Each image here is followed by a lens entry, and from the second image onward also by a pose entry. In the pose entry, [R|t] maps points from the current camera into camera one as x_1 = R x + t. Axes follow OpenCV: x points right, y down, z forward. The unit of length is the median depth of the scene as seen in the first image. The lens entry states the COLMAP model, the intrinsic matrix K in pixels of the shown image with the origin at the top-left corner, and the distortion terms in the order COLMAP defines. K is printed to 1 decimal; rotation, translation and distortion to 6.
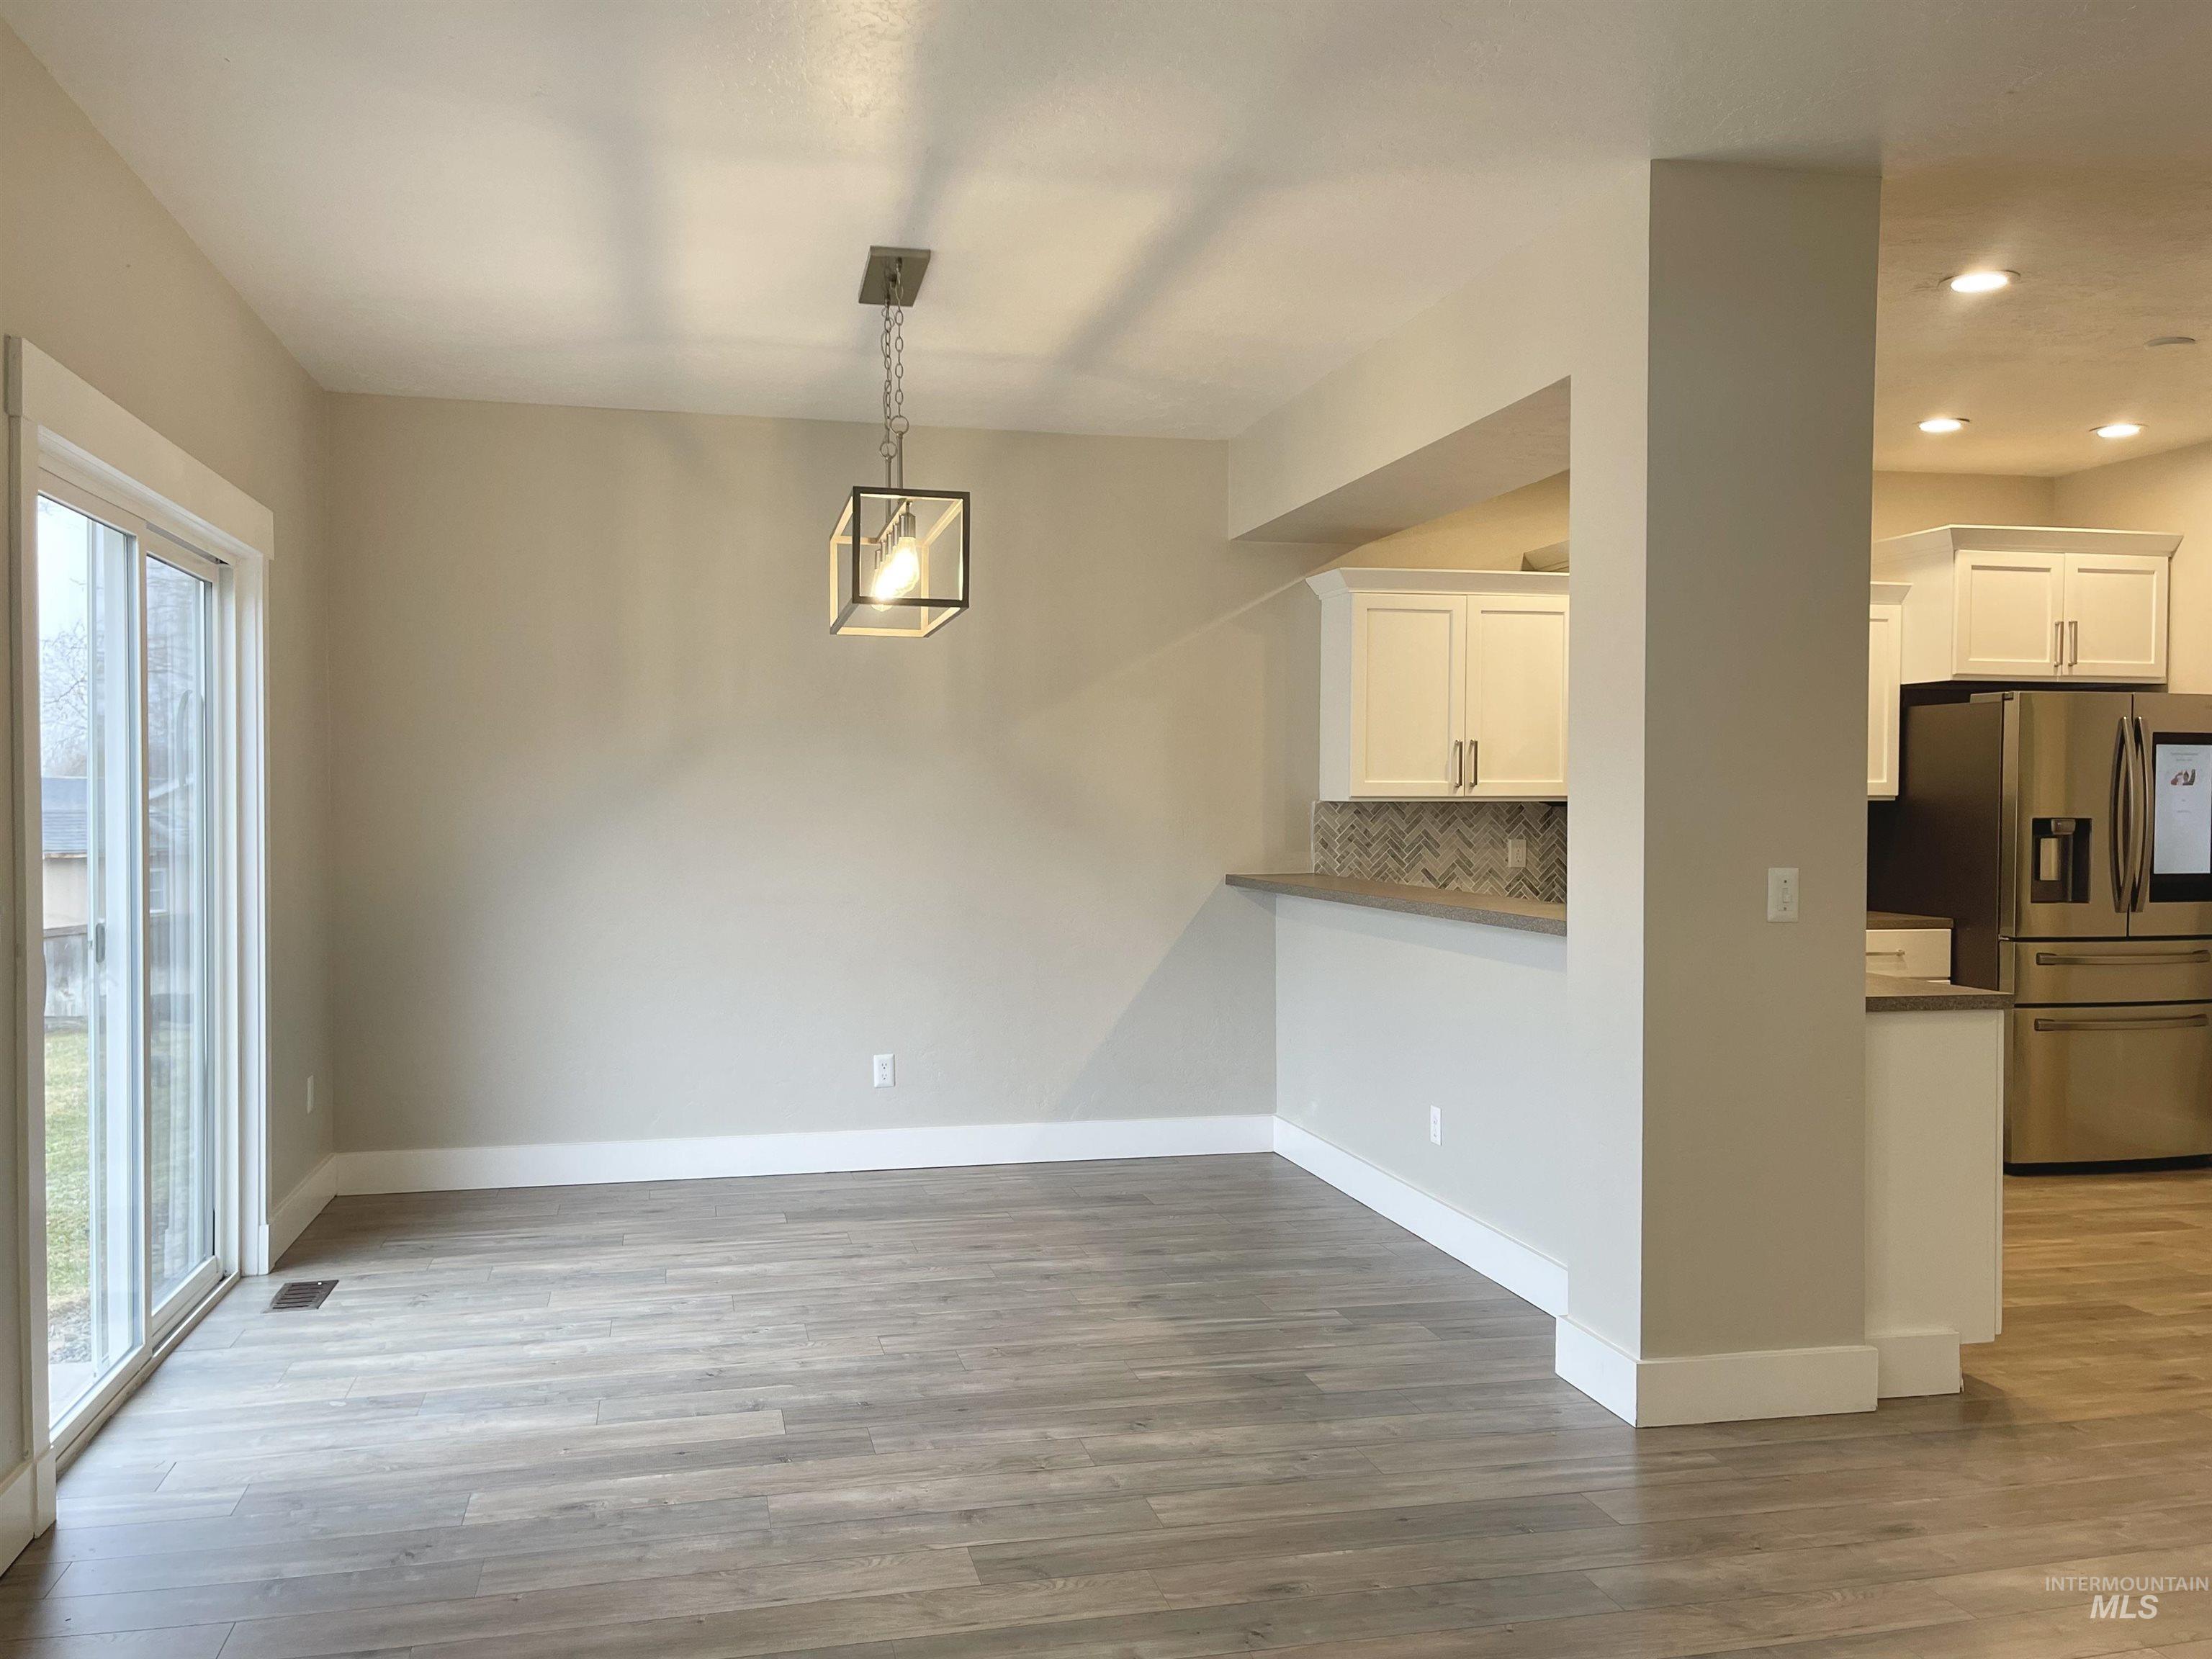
lens RADIAL K [[1789.1, 0, 1093.9], [0, 1789.1, 833.4], [0, 0, 1]] dist [0.012503, -0.019260]
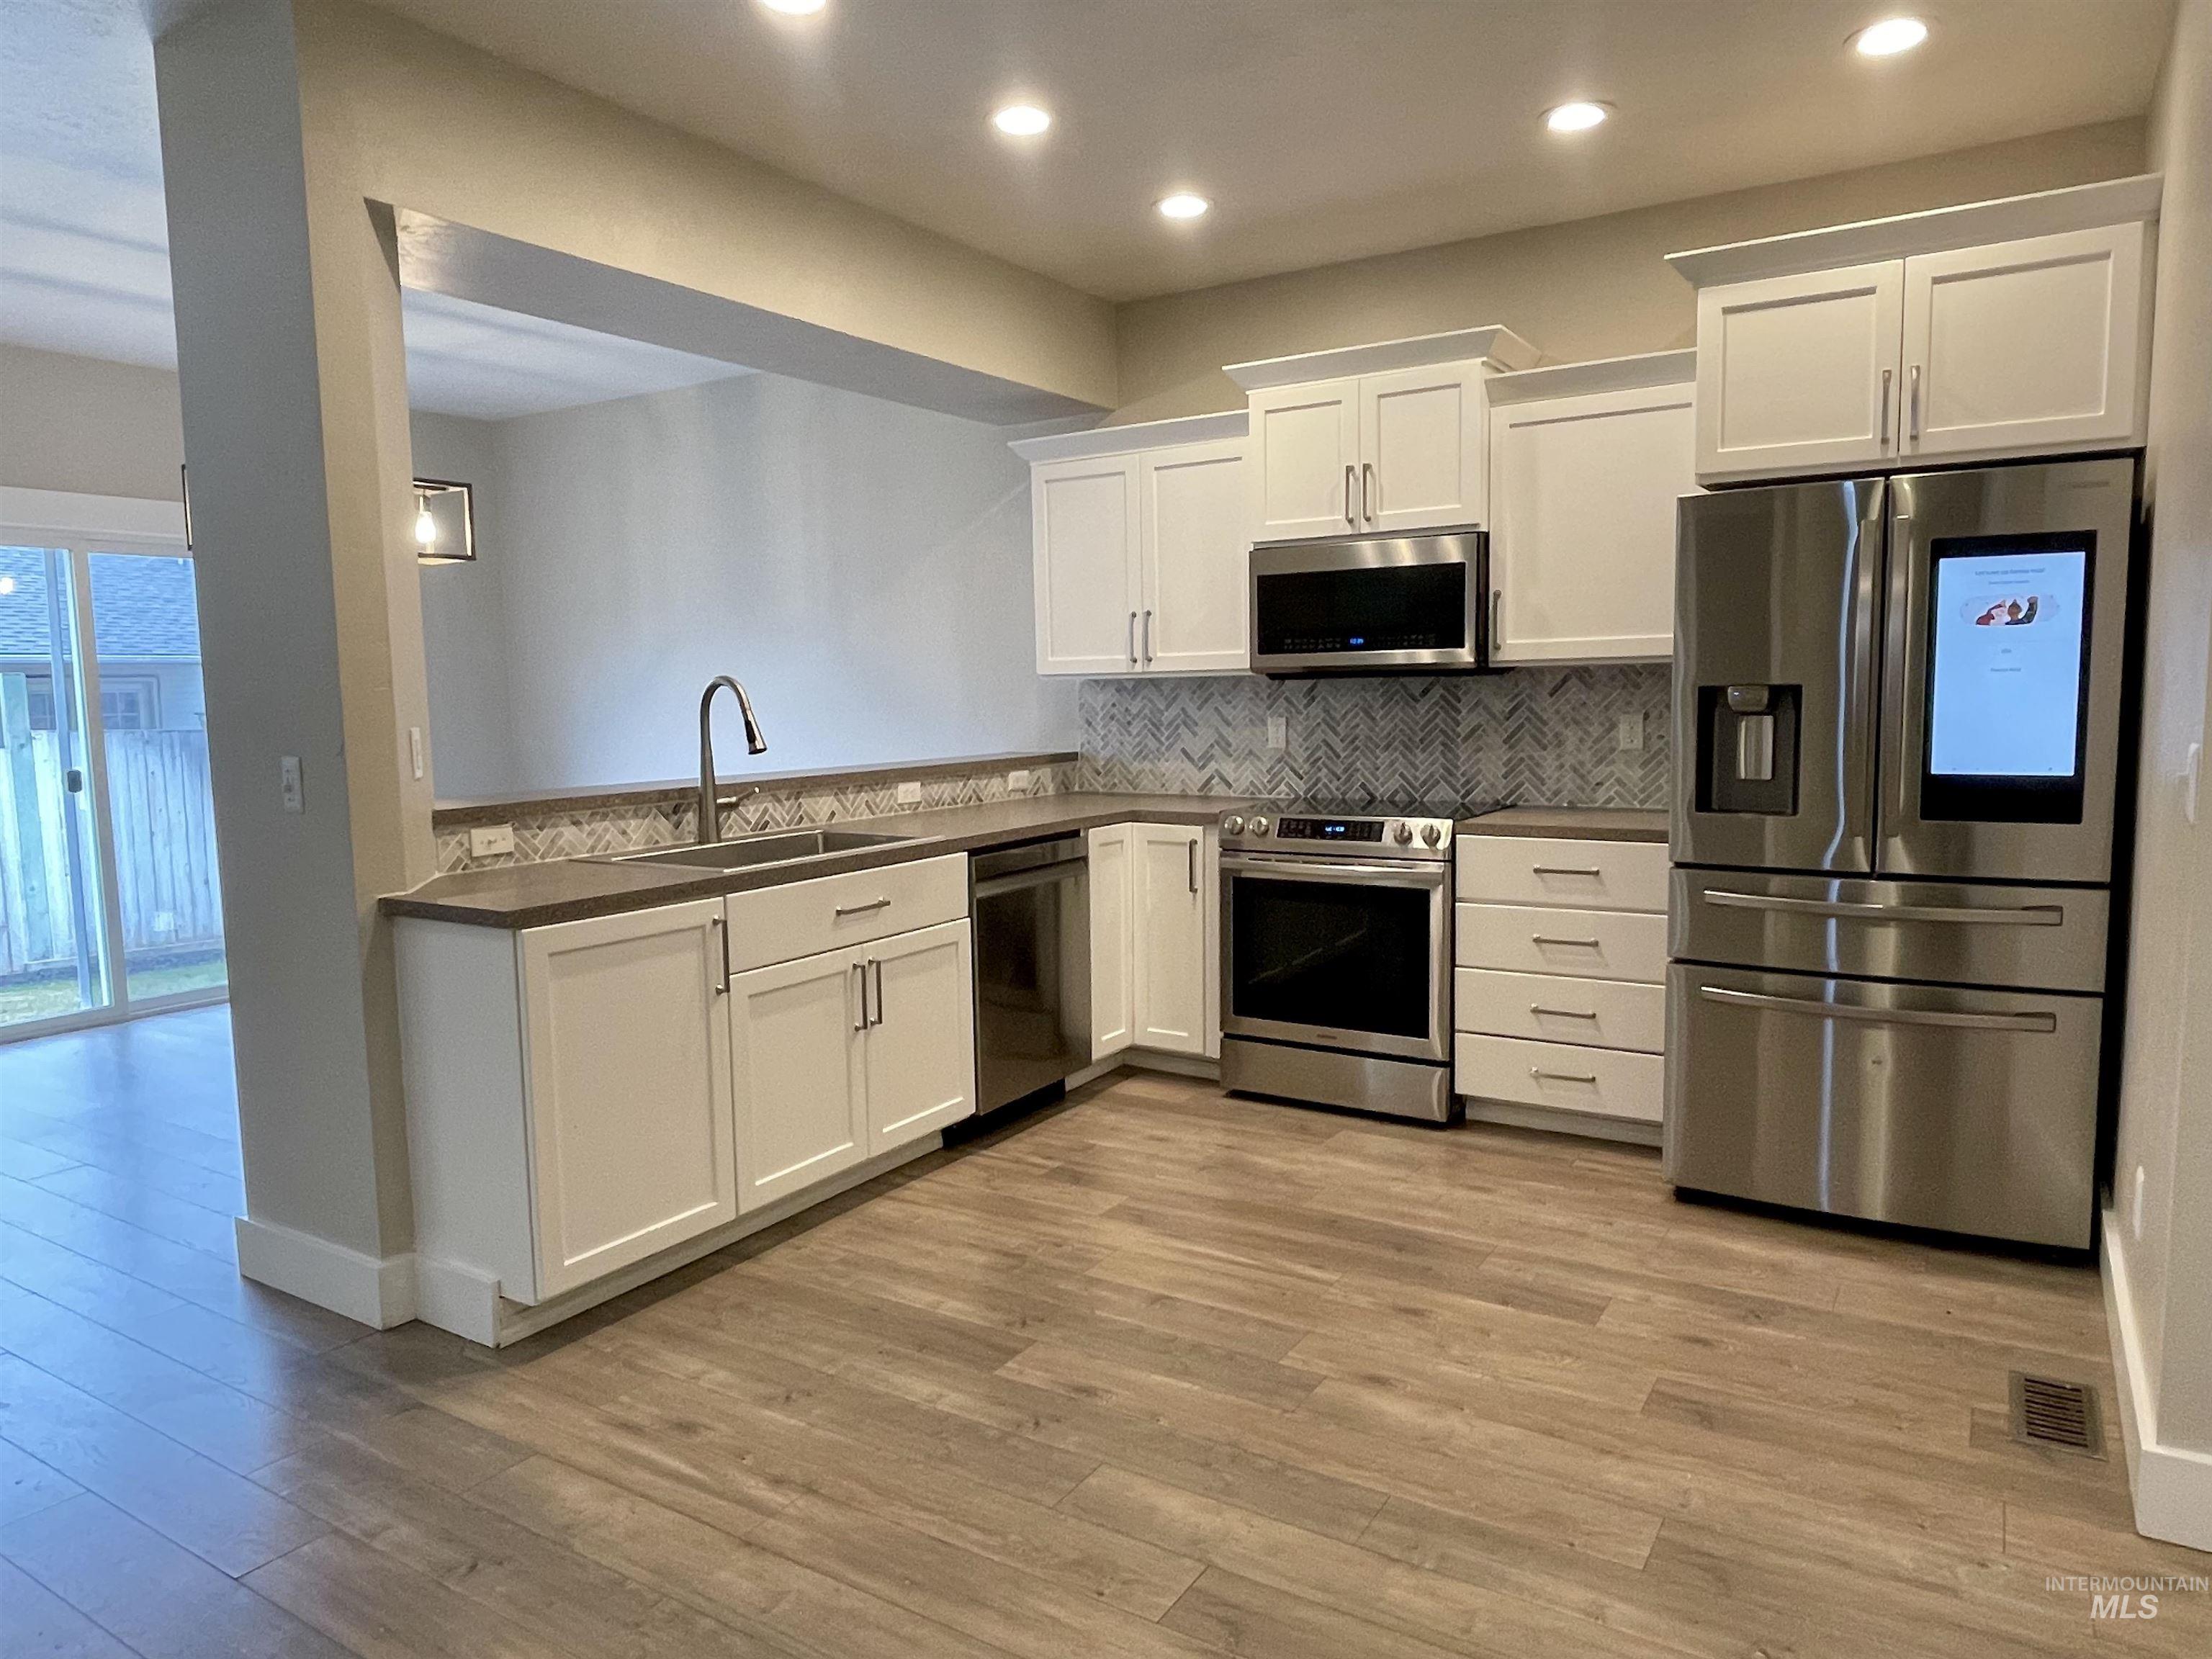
lens RADIAL K [[1443.8, 0, 1102.7], [0, 1443.8, 841.7], [0, 0, 1]] dist [-0.008492, -0.001792]
pose [[0.703800, 0.058989, -0.707945, 0.730828], [0.009804, 0.995645, 0.092708, -0.002624], [0.710331, -0.072189, 0.700156, 0.447459]]
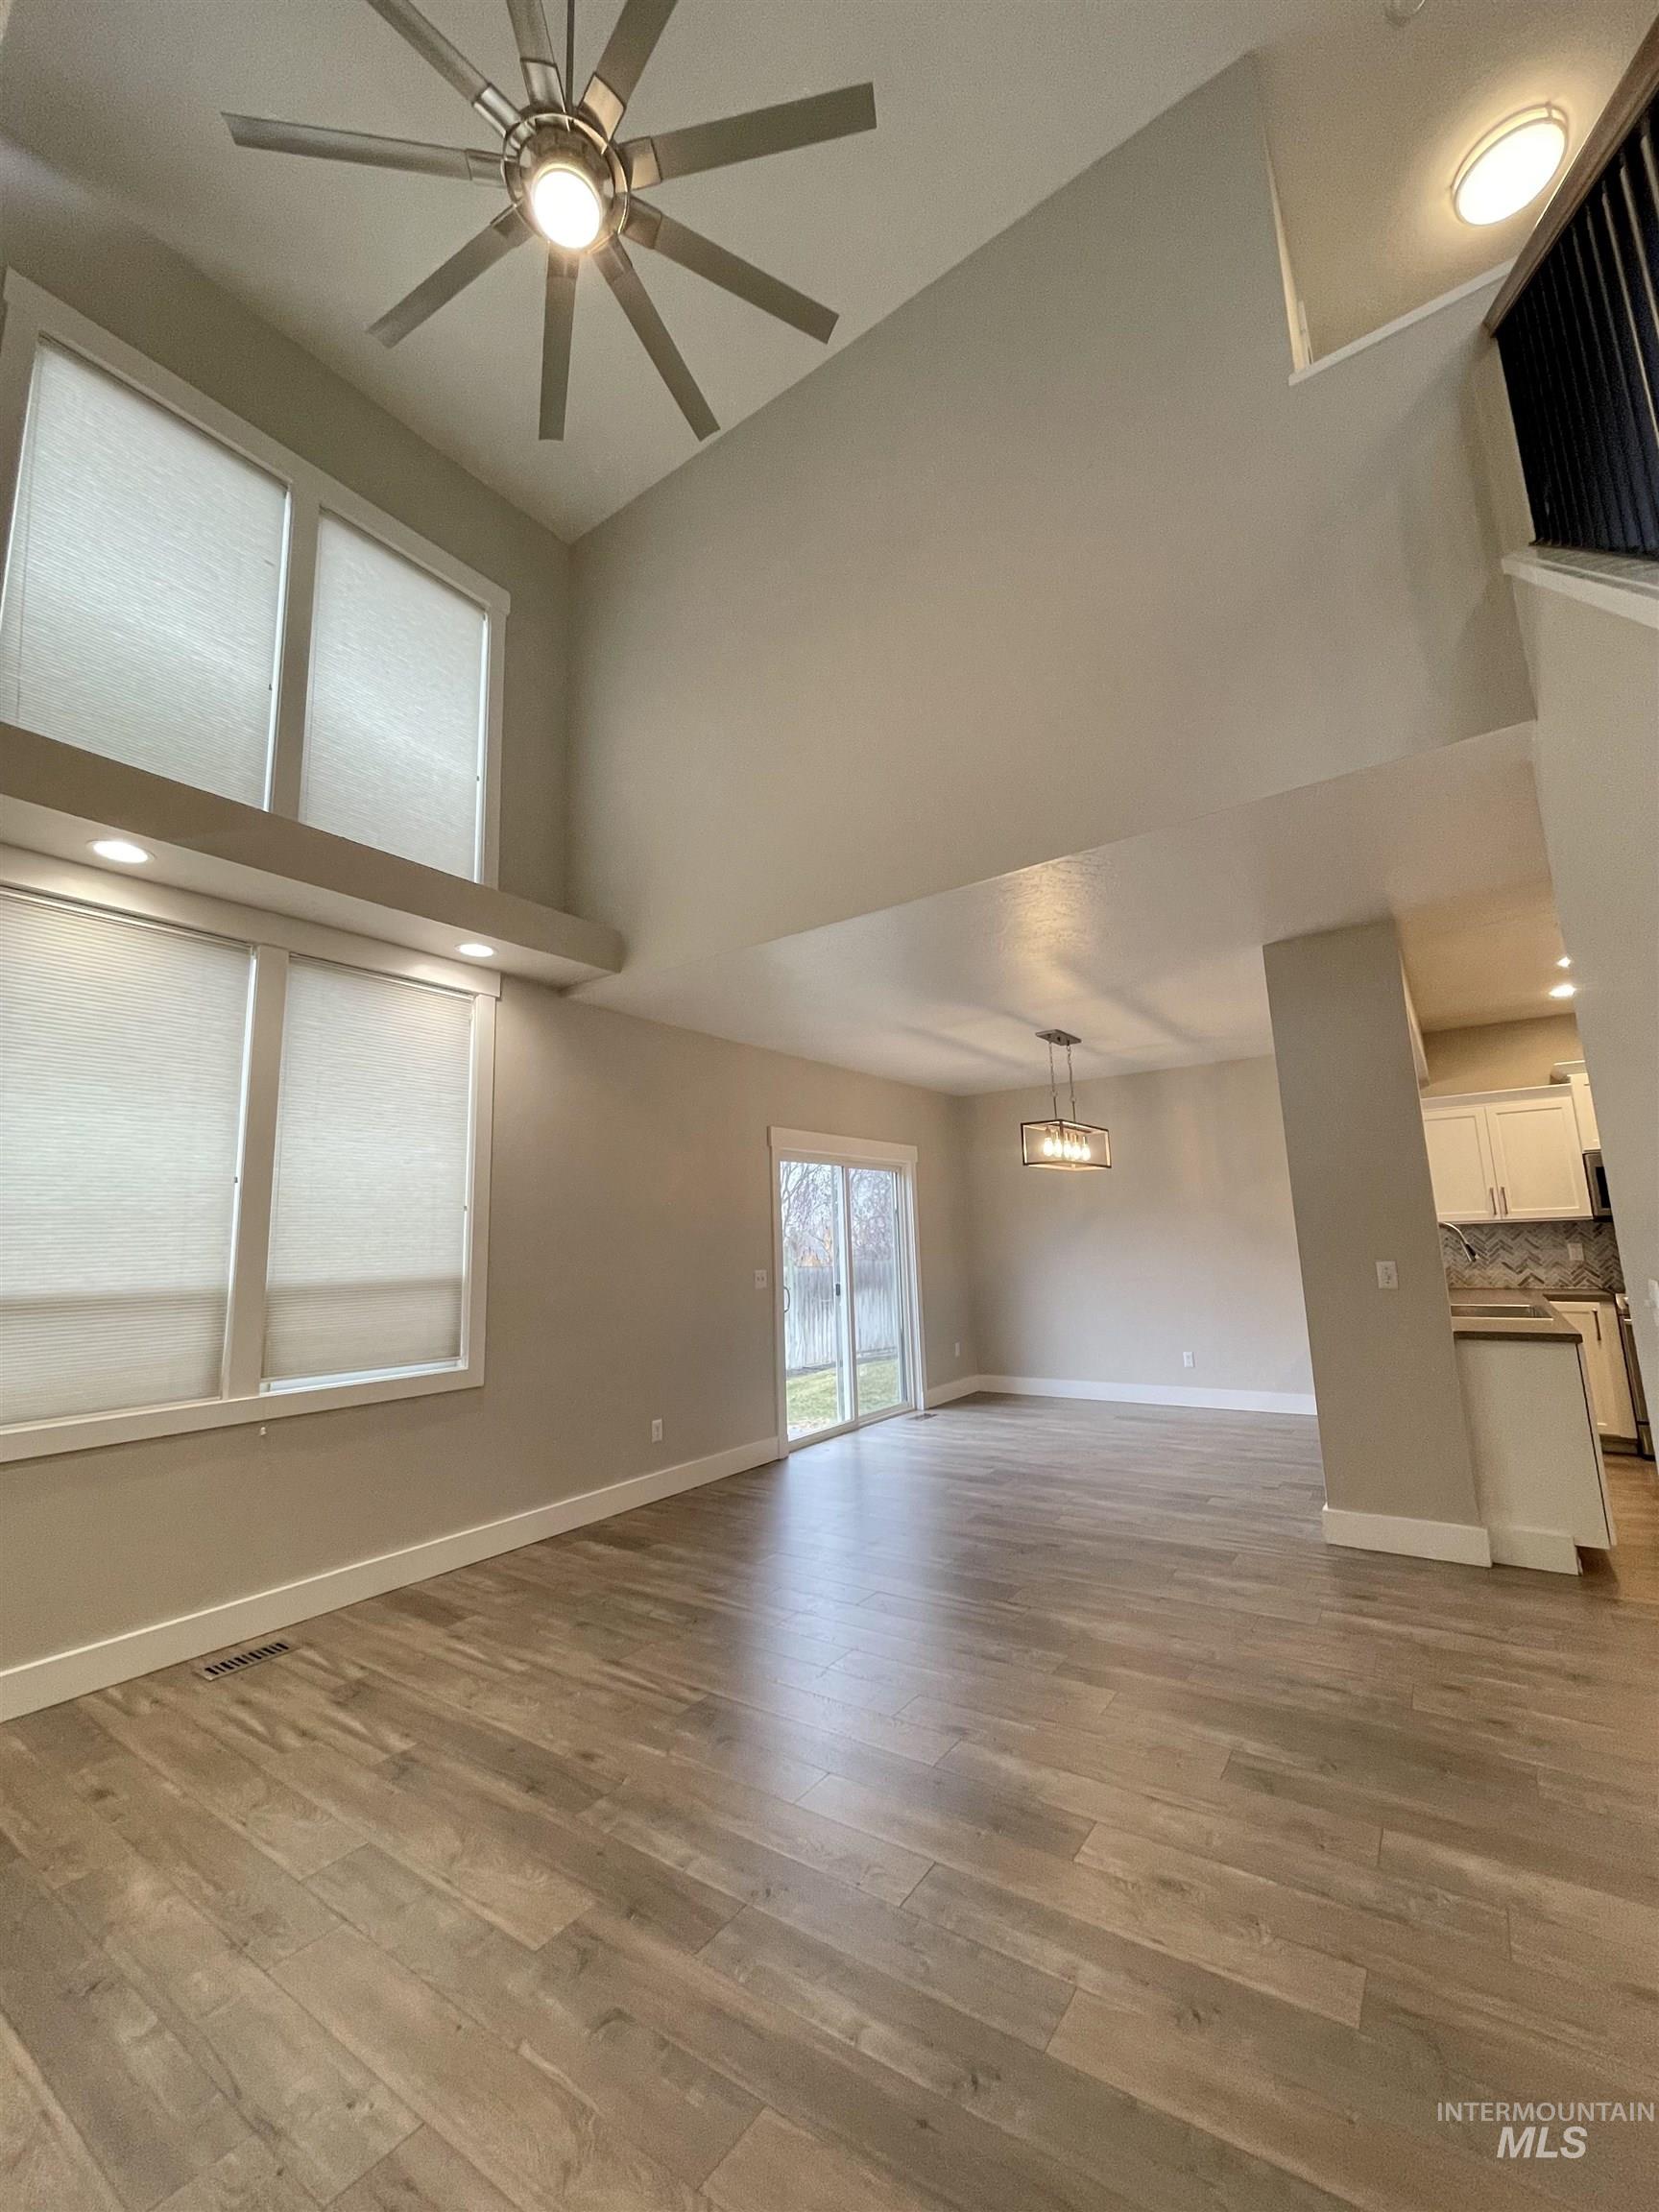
lens RADIAL K [[894.6, 0, 825.0], [0, 894.6, 1100.9], [0, 0, 1]] dist [0.002286, -0.000538]
pose [[0.663311, -0.146449, -0.733874, 0.425838], [0.025194, 0.984479, -0.173687, 0.000226], [0.747919, 0.096719, 0.656705, -0.078974]]
